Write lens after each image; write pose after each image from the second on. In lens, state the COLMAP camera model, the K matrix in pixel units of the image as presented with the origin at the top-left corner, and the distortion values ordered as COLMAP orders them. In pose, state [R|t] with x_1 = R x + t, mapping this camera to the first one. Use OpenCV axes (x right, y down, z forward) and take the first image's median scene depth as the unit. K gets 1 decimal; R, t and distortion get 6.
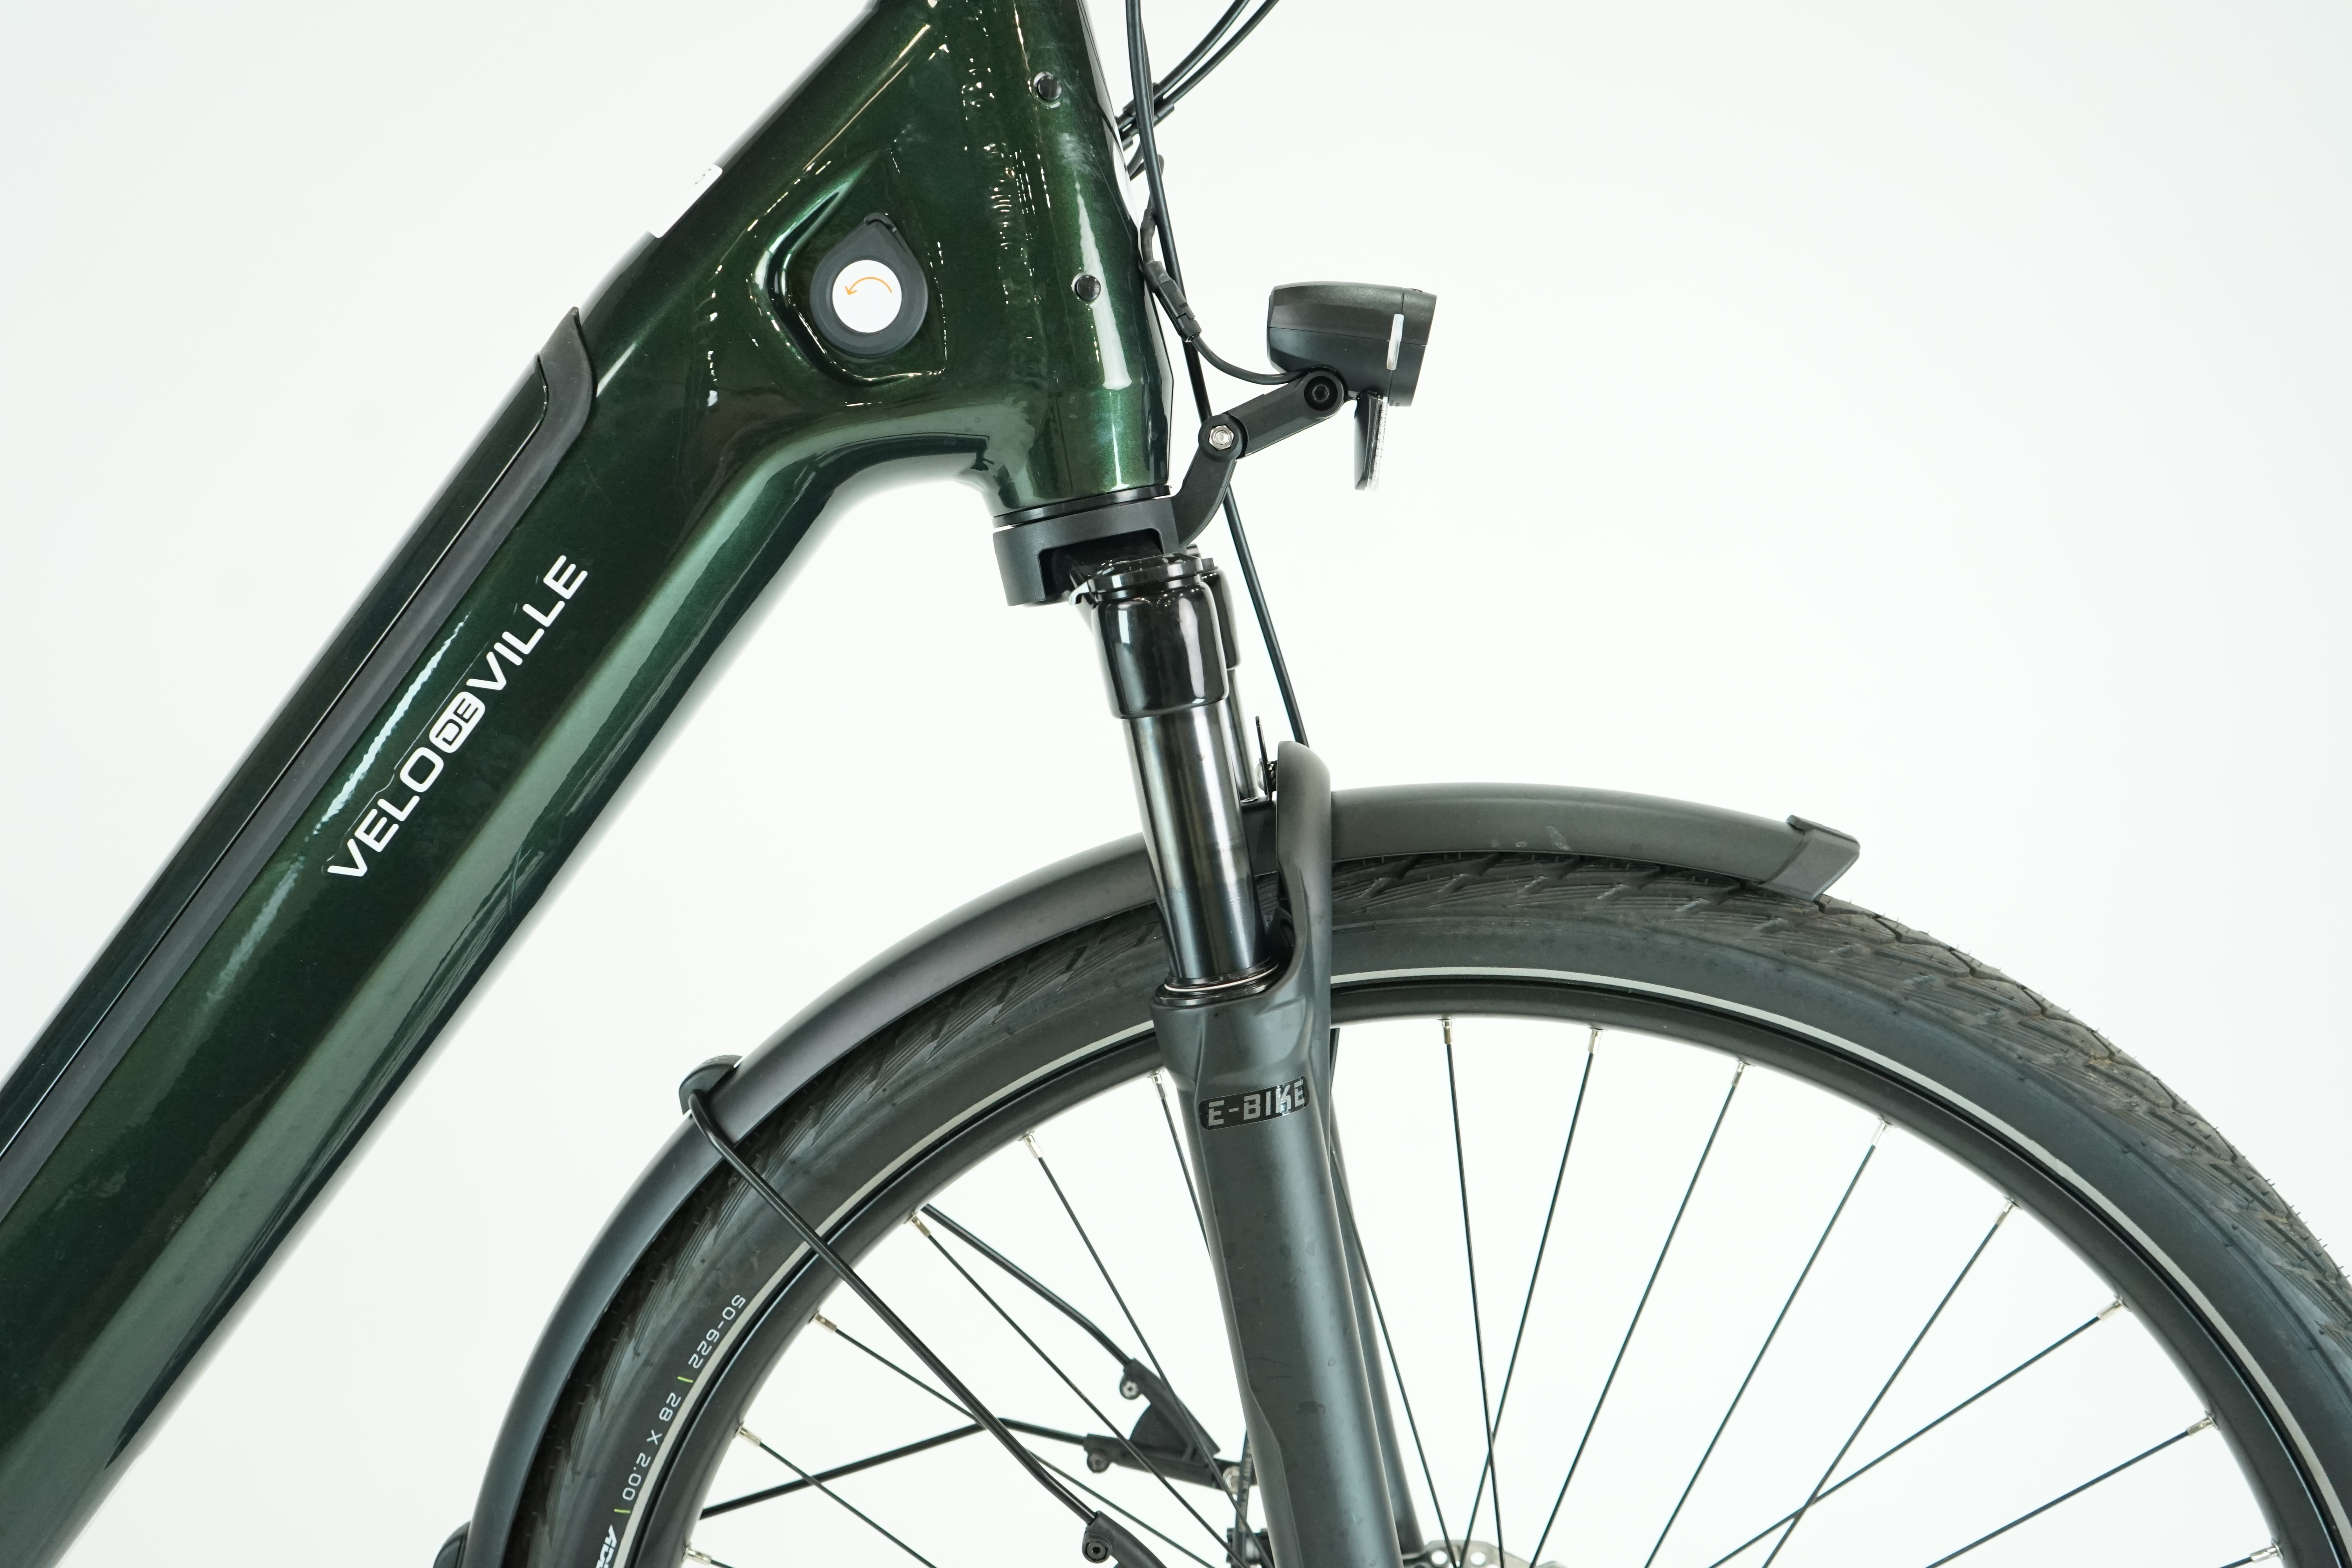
lens RADIAL K [[2199.5, 0, 1176.0], [0, 2199.5, 784.0], [0, 0, 1]] dist [0.001615, 0.002134]
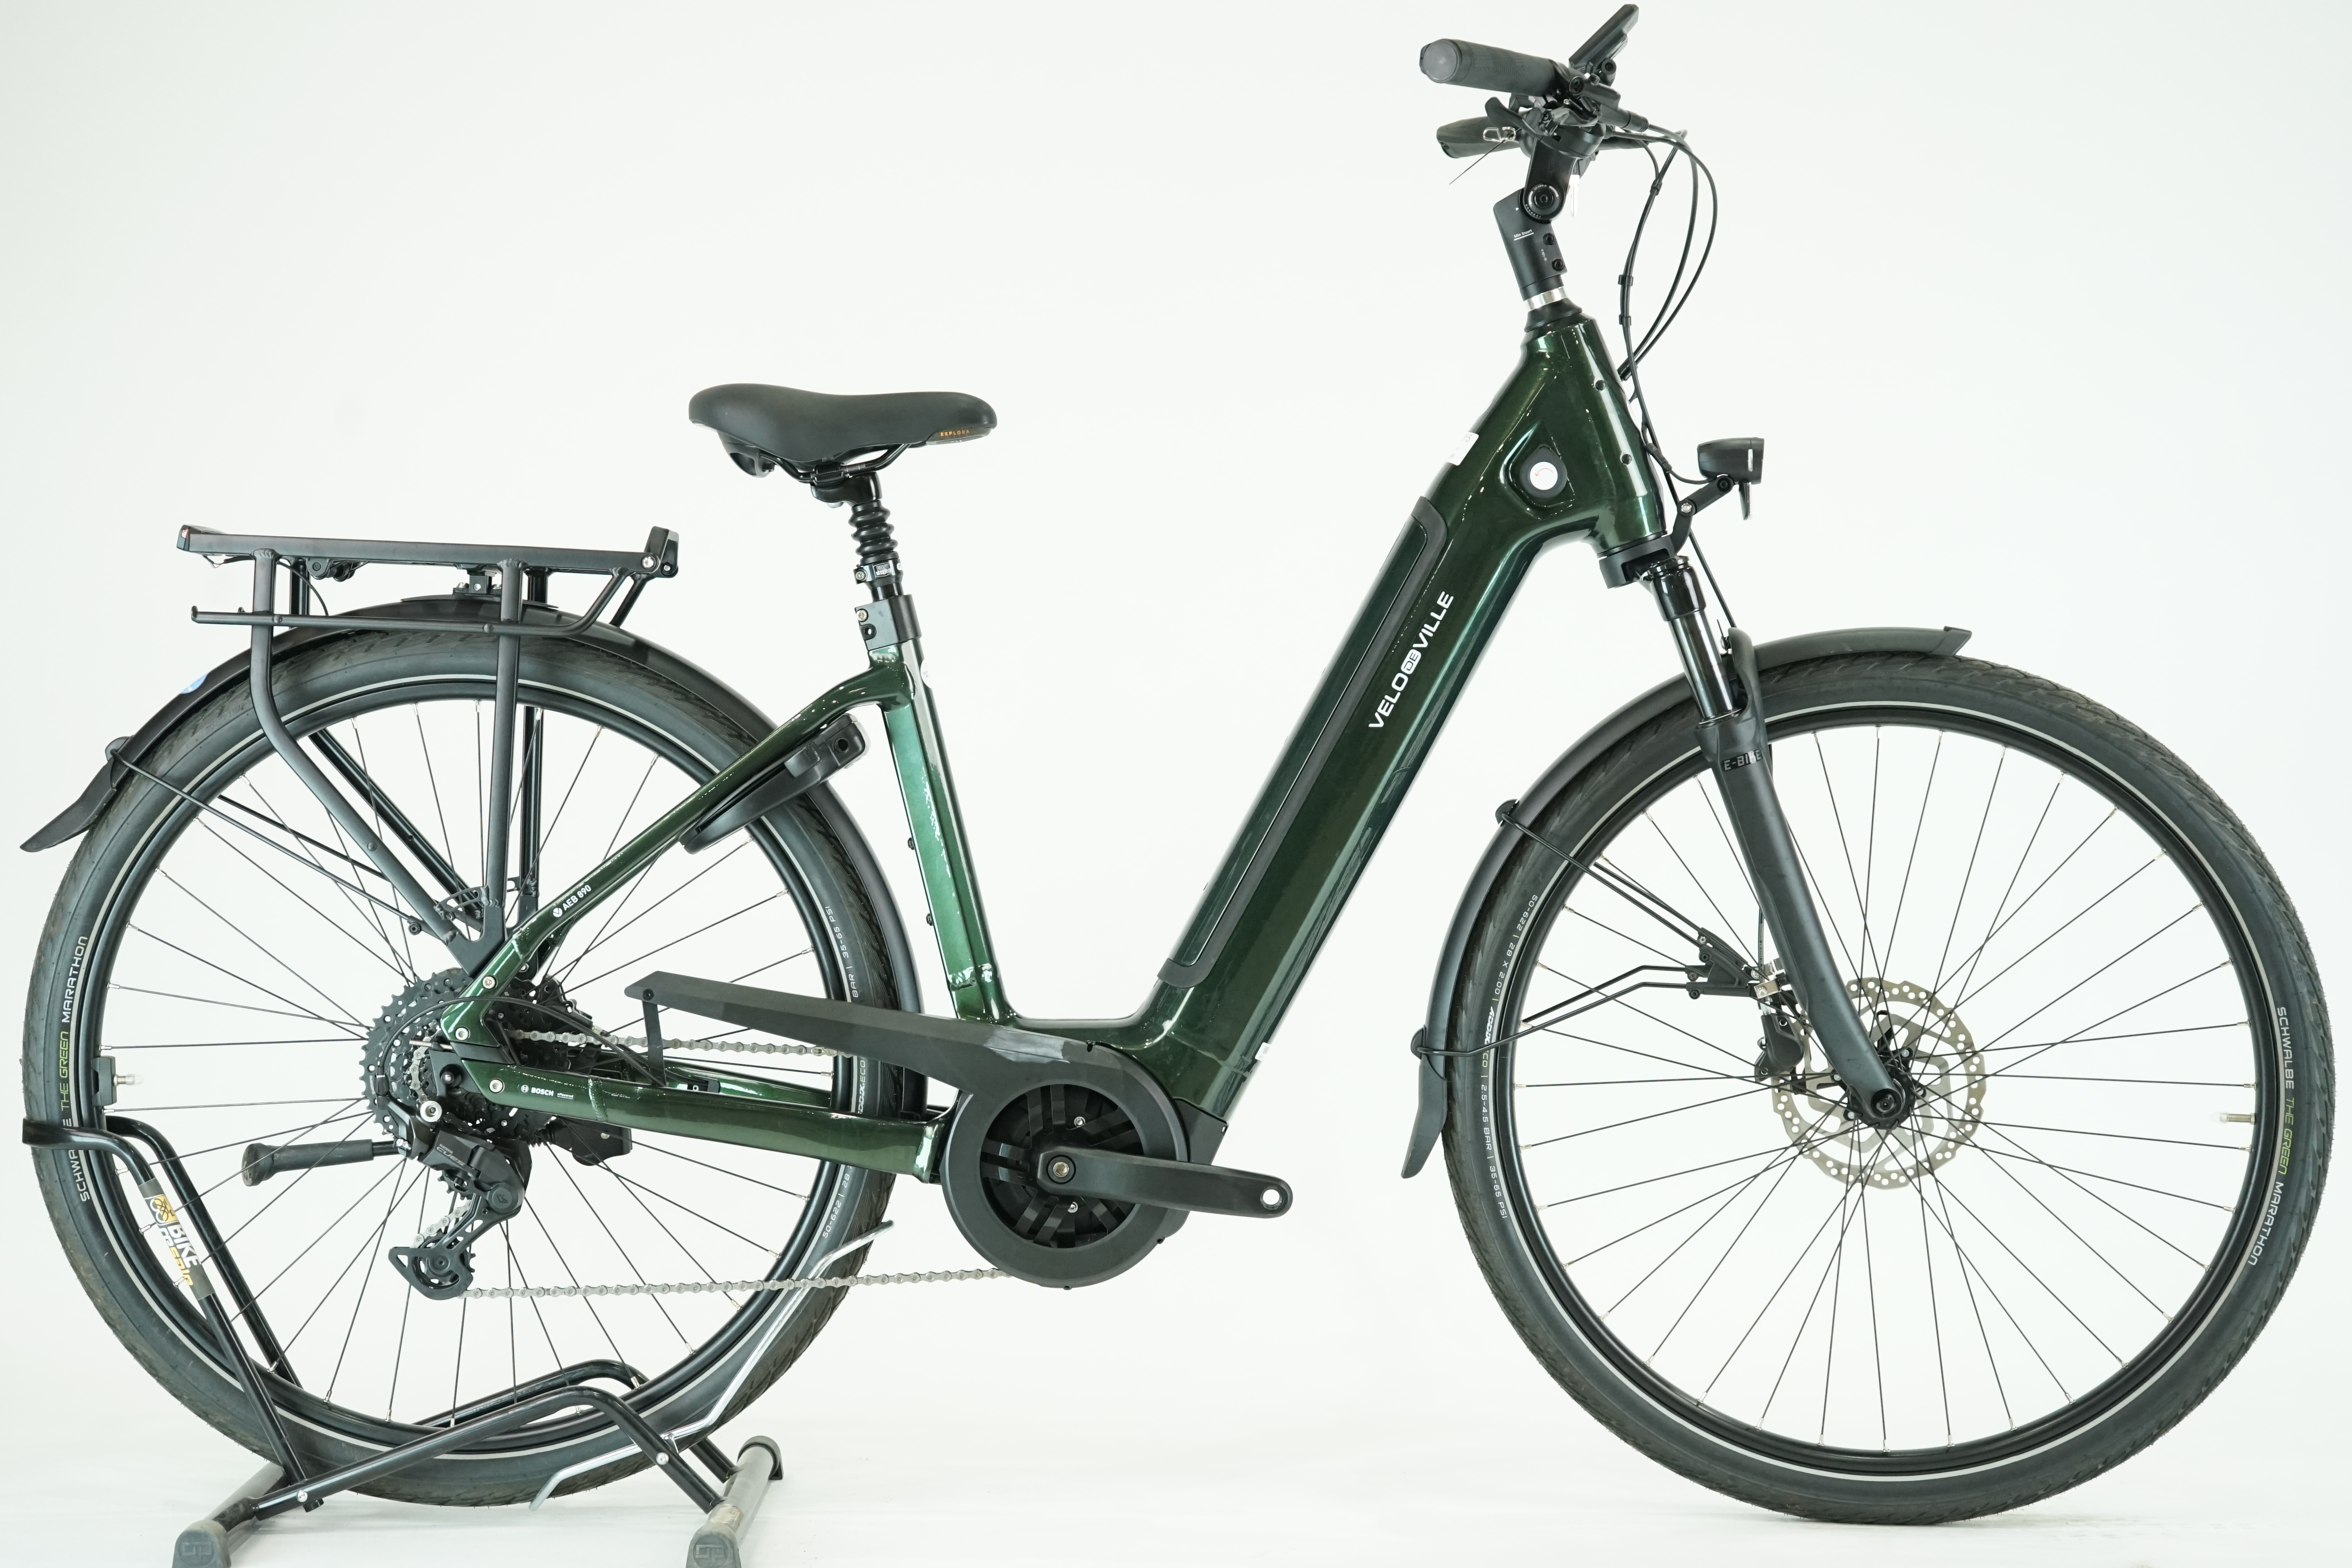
lens RADIAL K [[3836.1, 0, 1176.0], [0, 3836.1, 784.0], [0, 0, 1]] dist [-0.000632, 0.022688]
pose [[0.987355, -0.145784, -0.062270, -0.320715], [0.140523, 0.986688, -0.081860, 0.418166], [0.073375, 0.072074, 0.994697, -3.290078]]
